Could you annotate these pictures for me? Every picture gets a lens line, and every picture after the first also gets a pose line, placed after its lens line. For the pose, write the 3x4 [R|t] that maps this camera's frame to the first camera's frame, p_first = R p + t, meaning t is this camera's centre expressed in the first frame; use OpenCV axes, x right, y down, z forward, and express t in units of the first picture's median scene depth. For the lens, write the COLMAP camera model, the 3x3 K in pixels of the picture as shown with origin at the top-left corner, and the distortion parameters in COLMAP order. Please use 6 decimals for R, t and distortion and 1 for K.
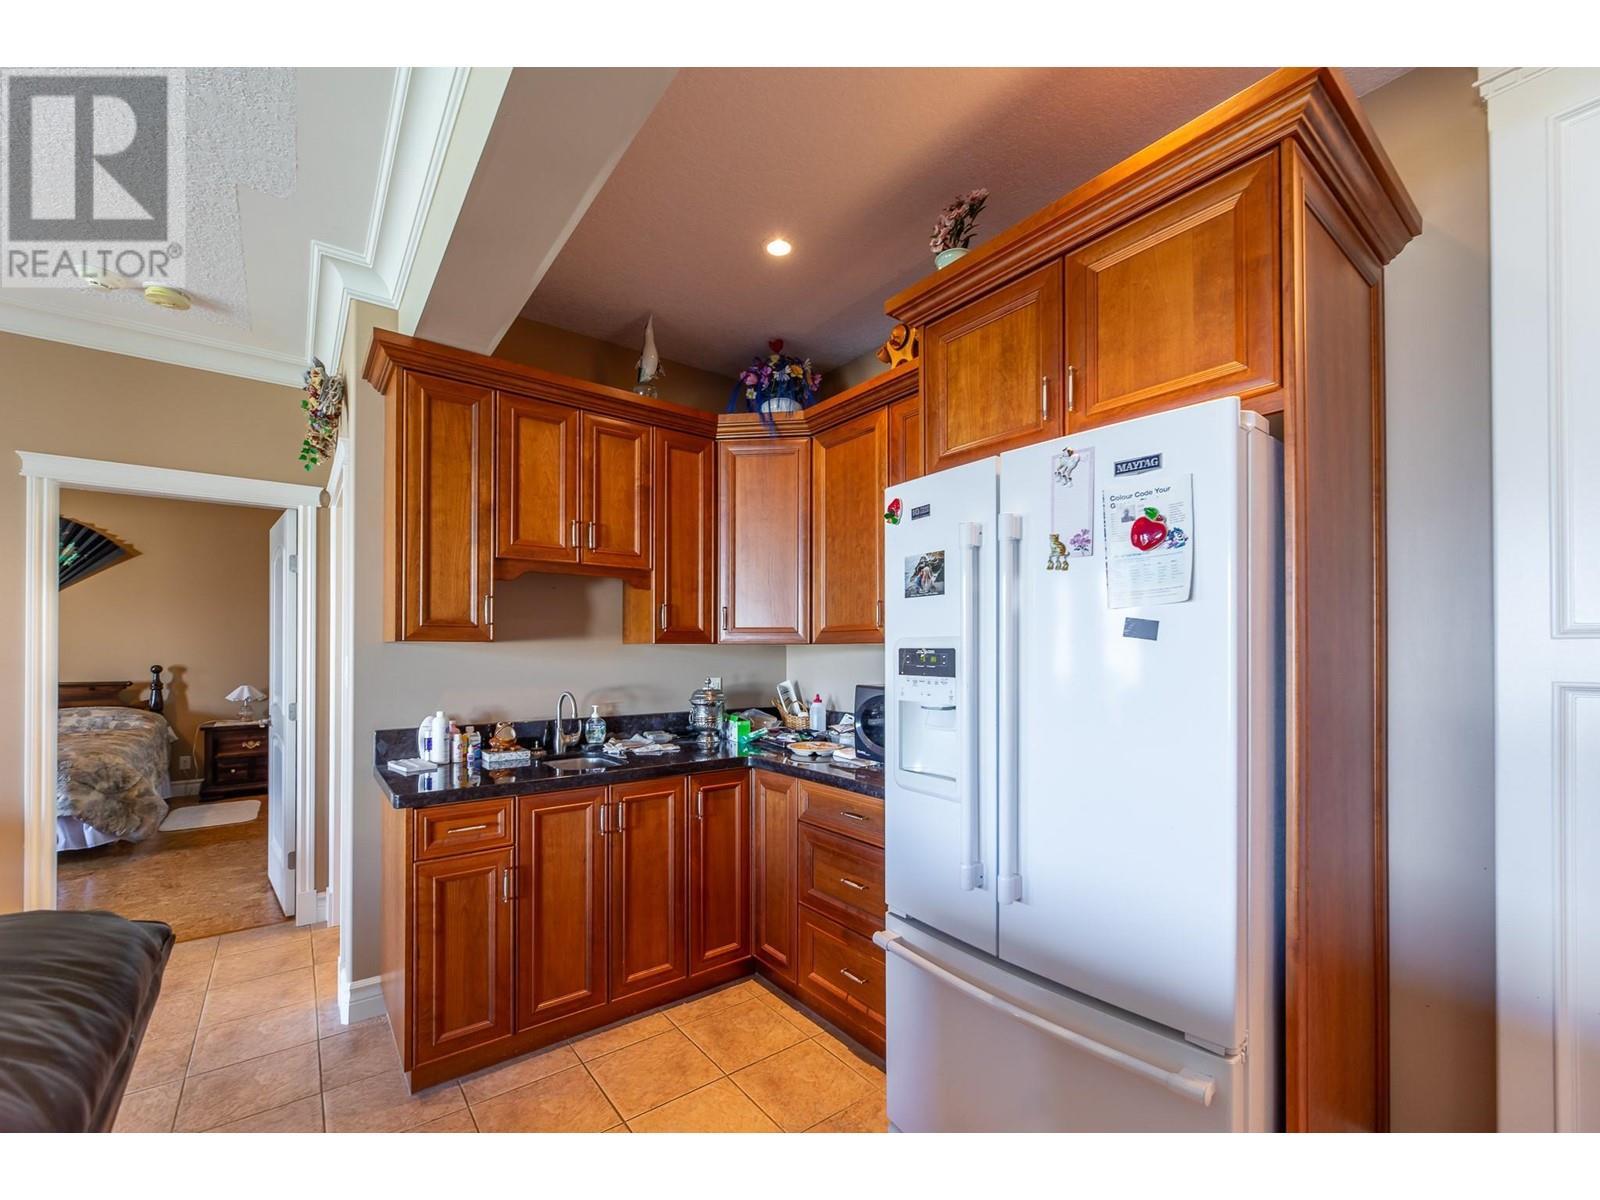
lens RADIAL K [[653.4, 0, 802.3], [0, 653.4, 645.4], [0, 0, 1]] dist [-0.000257, 0.000333]
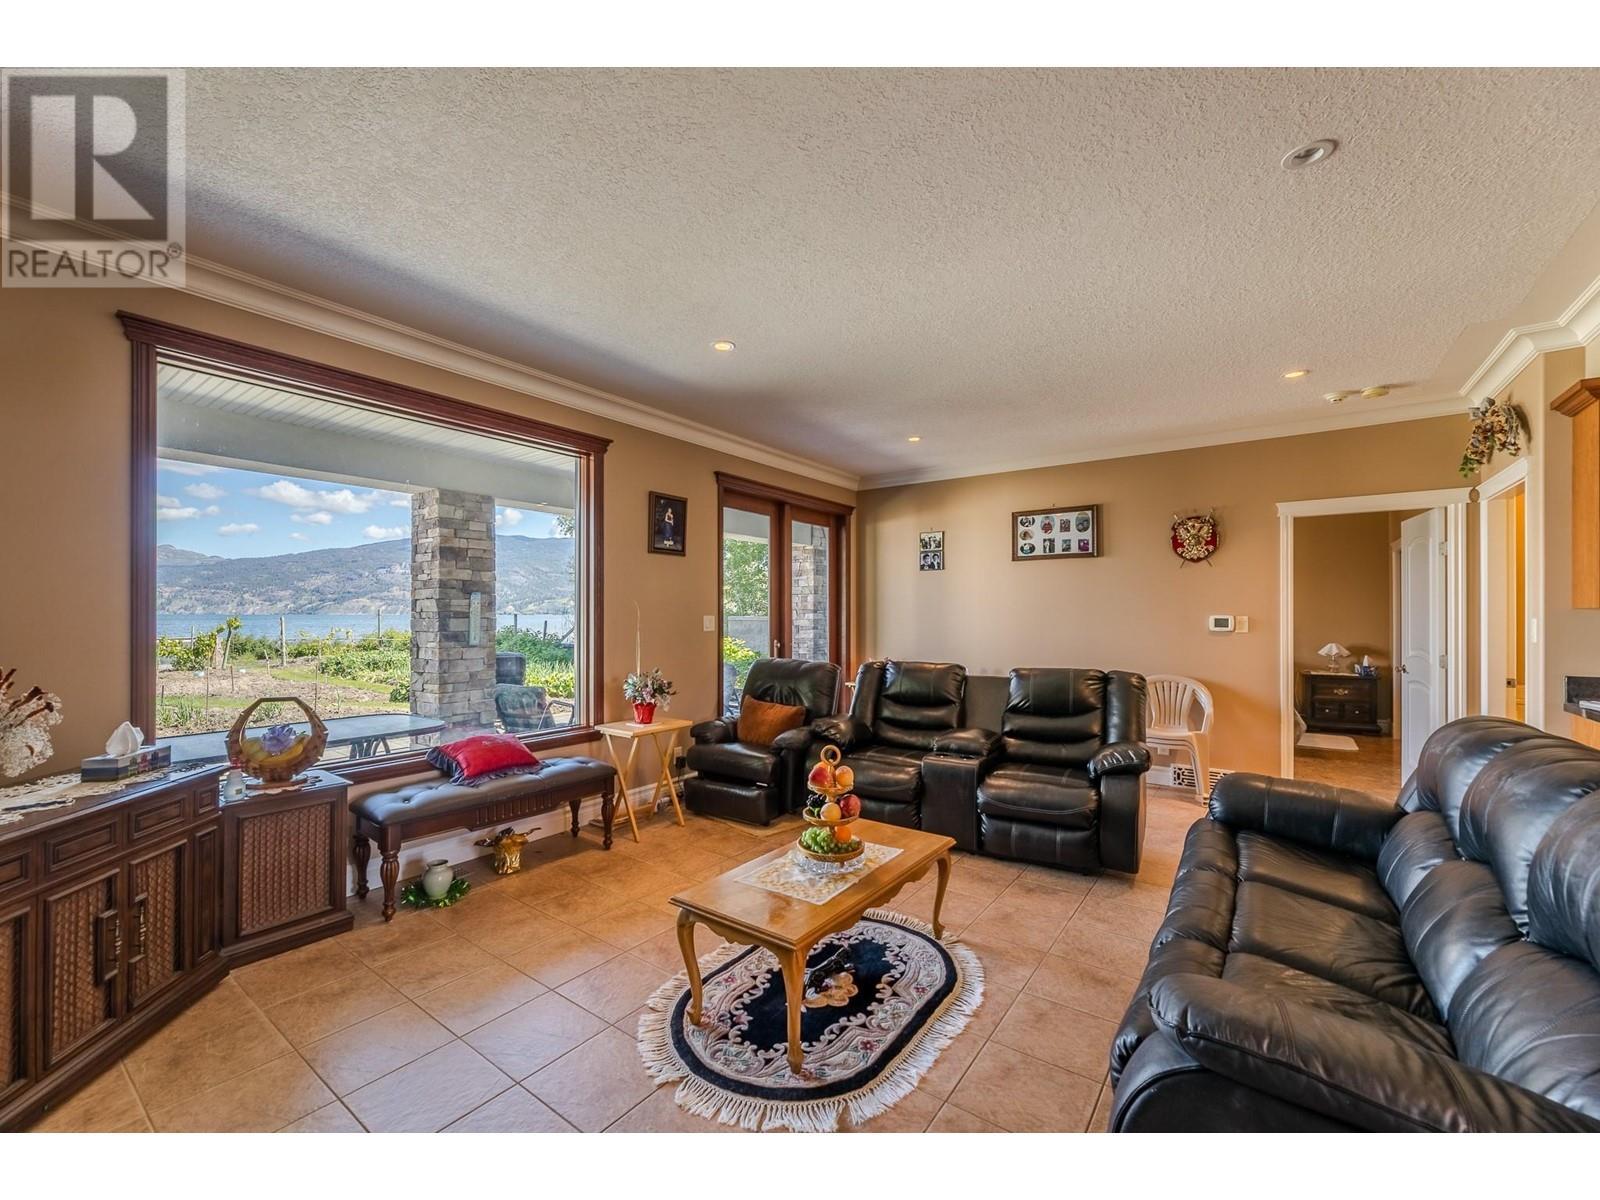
lens RADIAL K [[663.2, 0, 782.1], [0, 663.2, 618.0], [0, 0, 1]] dist [-0.000721, -0.000010]
pose [[0.262071, 0.004431, -0.965038, 0.200856], [0.007179, 0.999953, 0.006541, -0.006165], [0.965022, -0.008642, 0.262027, -0.800000]]
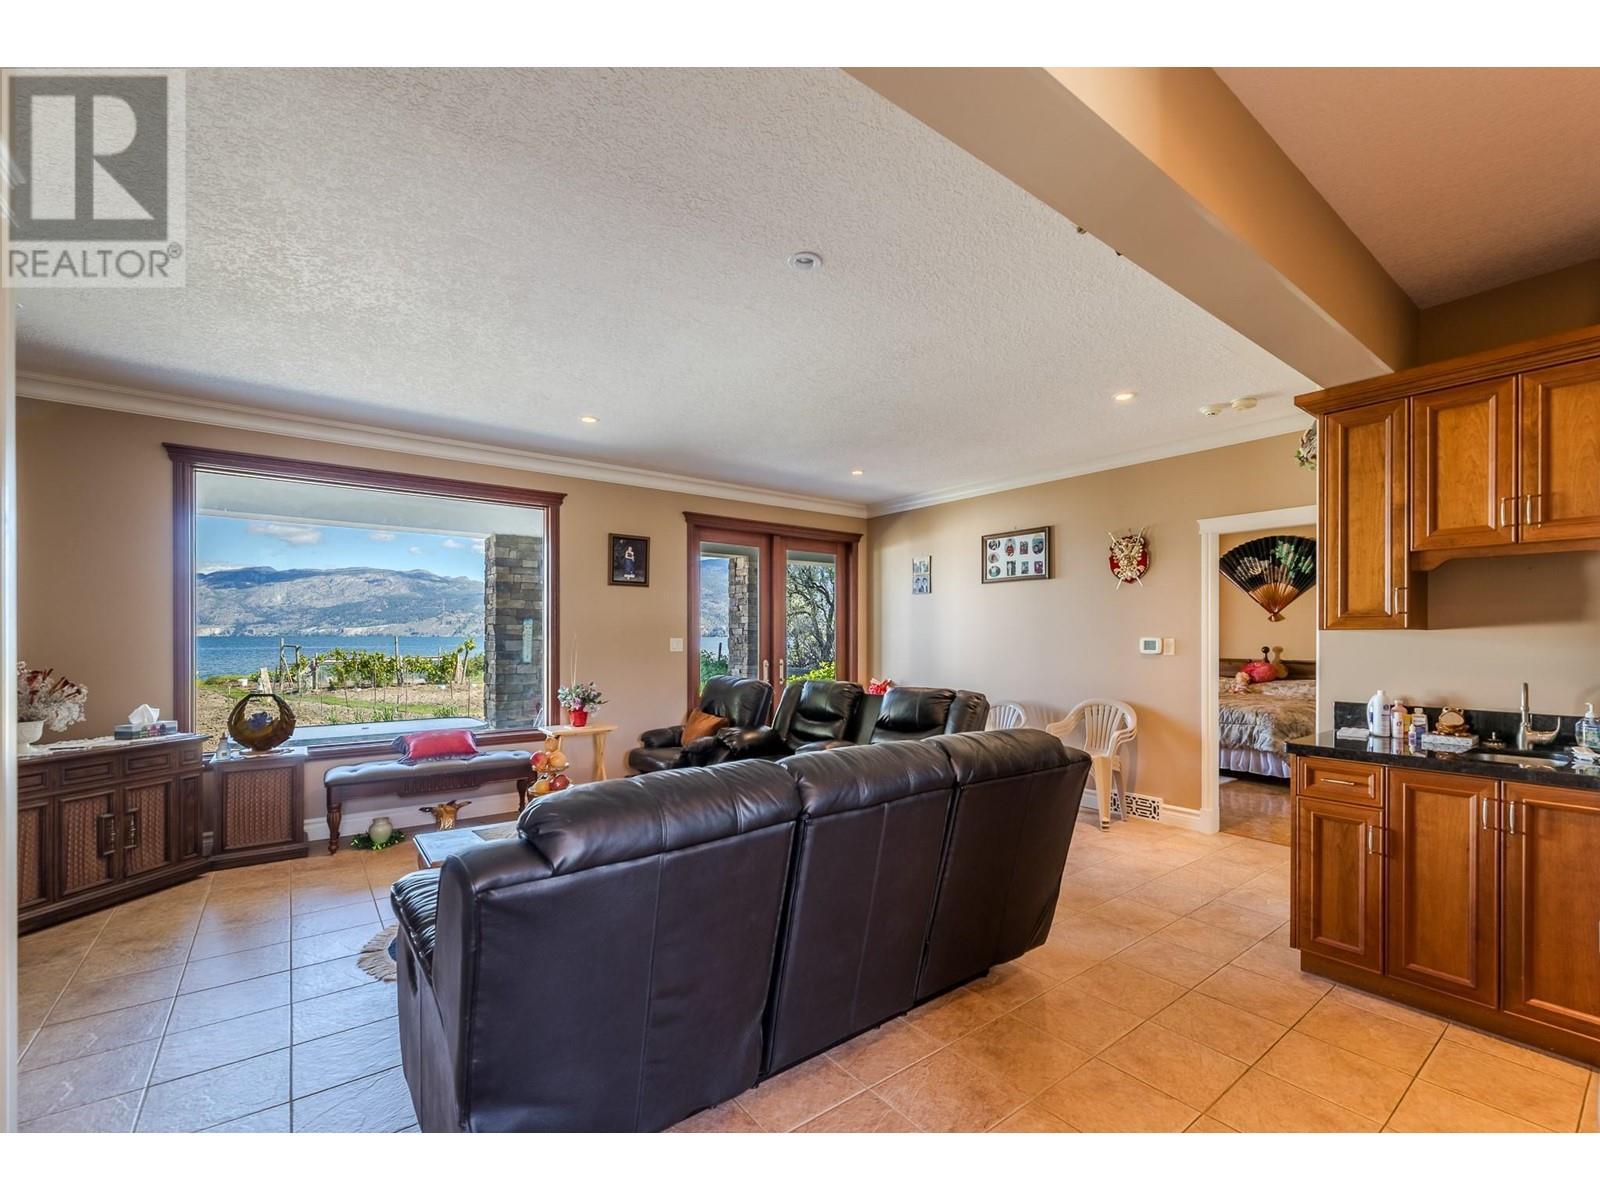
lens RADIAL K [[689.6, 0, 840.5], [0, 689.6, 645.5], [0, 0, 1]] dist [-0.000115, -0.000234]
pose [[0.015455, 0.012250, -0.999806, 0.605805], [0.008271, 0.999889, 0.012379, -0.000671], [0.999846, -0.008460, 0.015352, 0.032270]]
